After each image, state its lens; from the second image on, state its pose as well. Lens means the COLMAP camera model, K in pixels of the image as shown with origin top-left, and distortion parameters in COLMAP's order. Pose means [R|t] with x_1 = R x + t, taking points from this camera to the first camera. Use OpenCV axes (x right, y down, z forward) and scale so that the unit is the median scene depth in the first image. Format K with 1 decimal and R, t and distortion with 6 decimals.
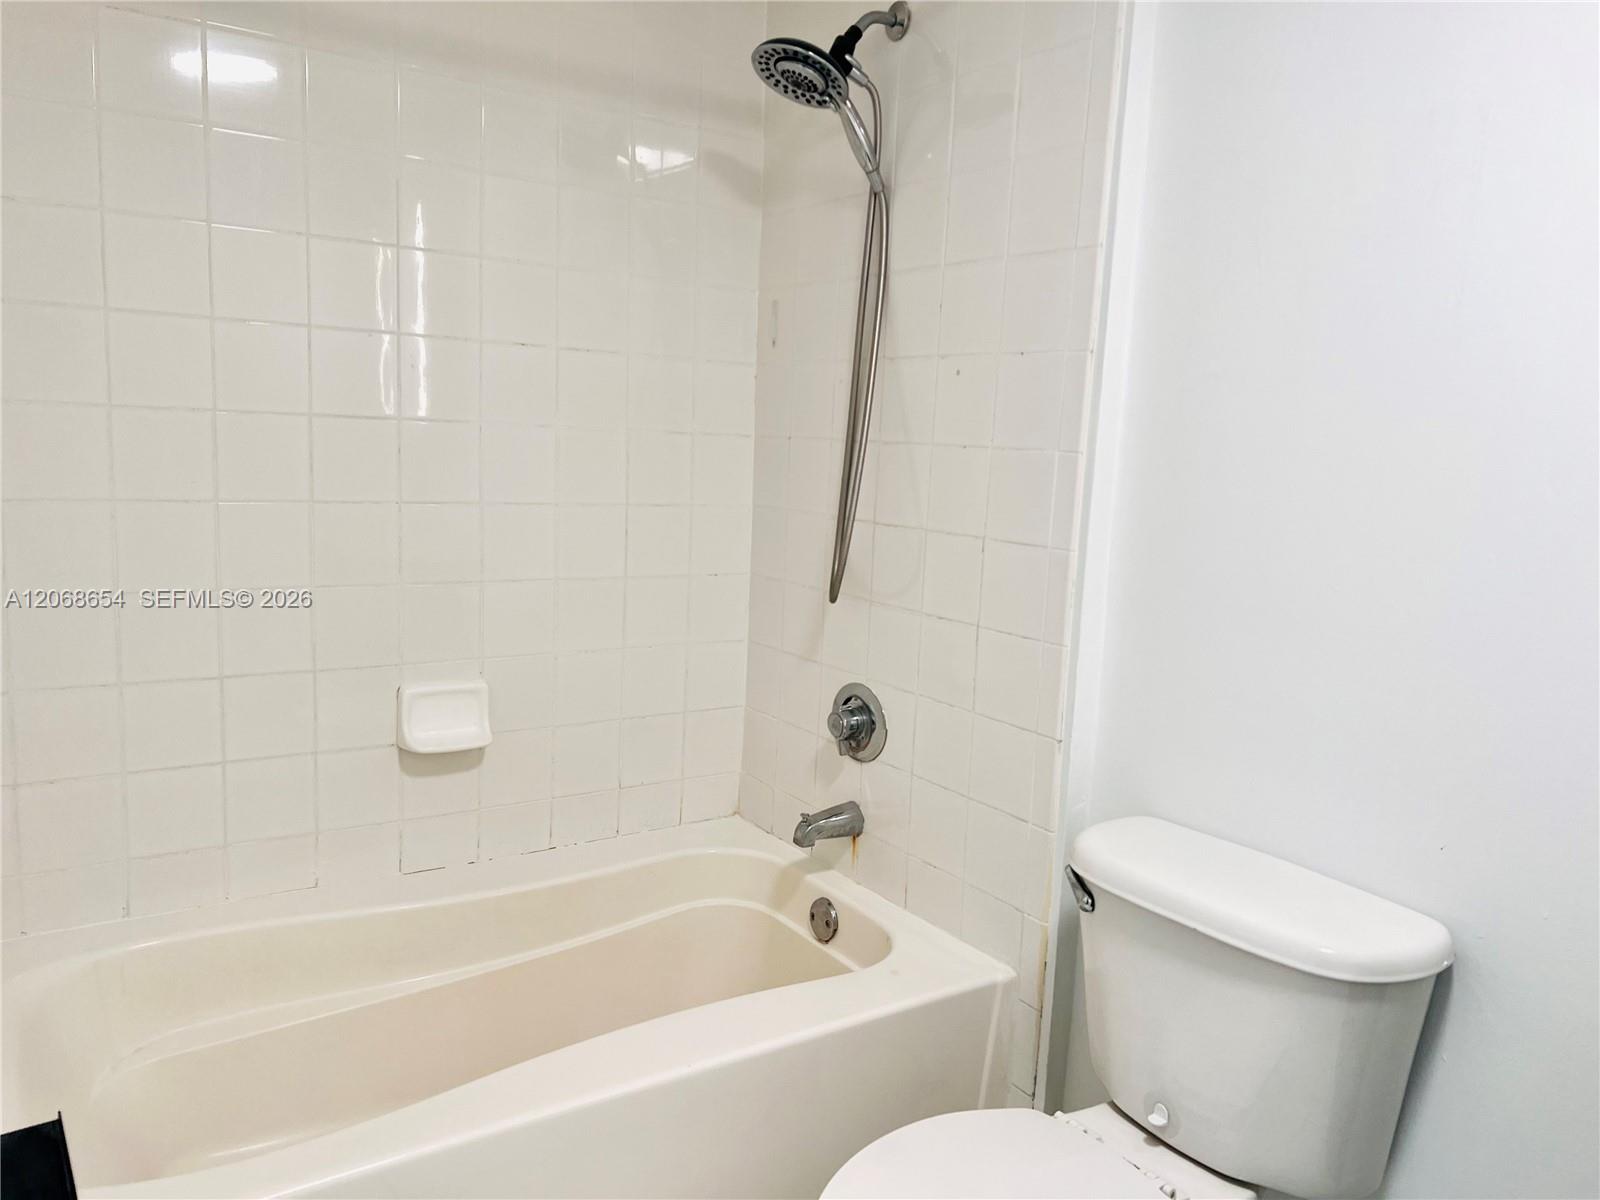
lens RADIAL K [[1173.7, 0, 800.0], [0, 1173.7, 600.0], [0, 0, 1]] dist [-0.003387, -0.004423]
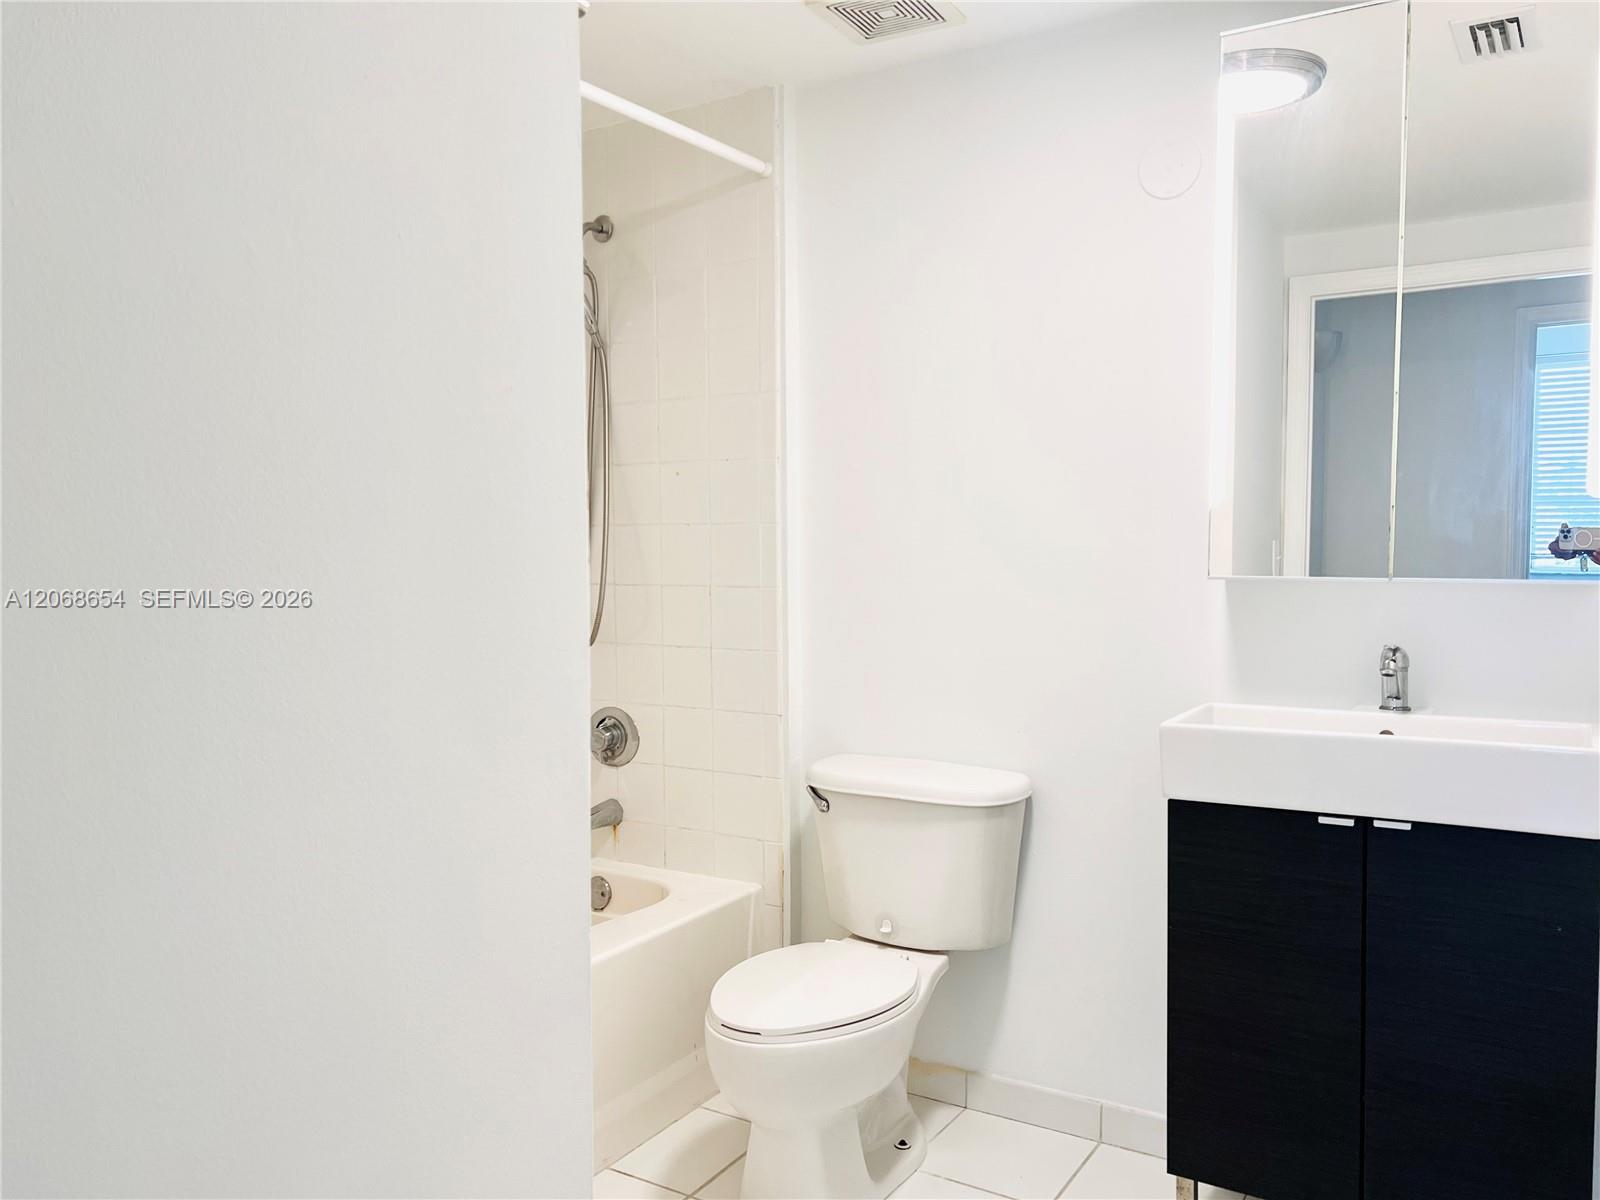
lens RADIAL K [[1173.7, 0, 800.0], [0, 1173.7, 600.0], [0, 0, 1]] dist [-0.003387, -0.004423]
pose [[0.916665, -0.073604, 0.392819, -0.310111], [0.106465, 0.992350, -0.062501, 0.065683], [-0.385214, 0.099113, 0.917489, -0.367987]]
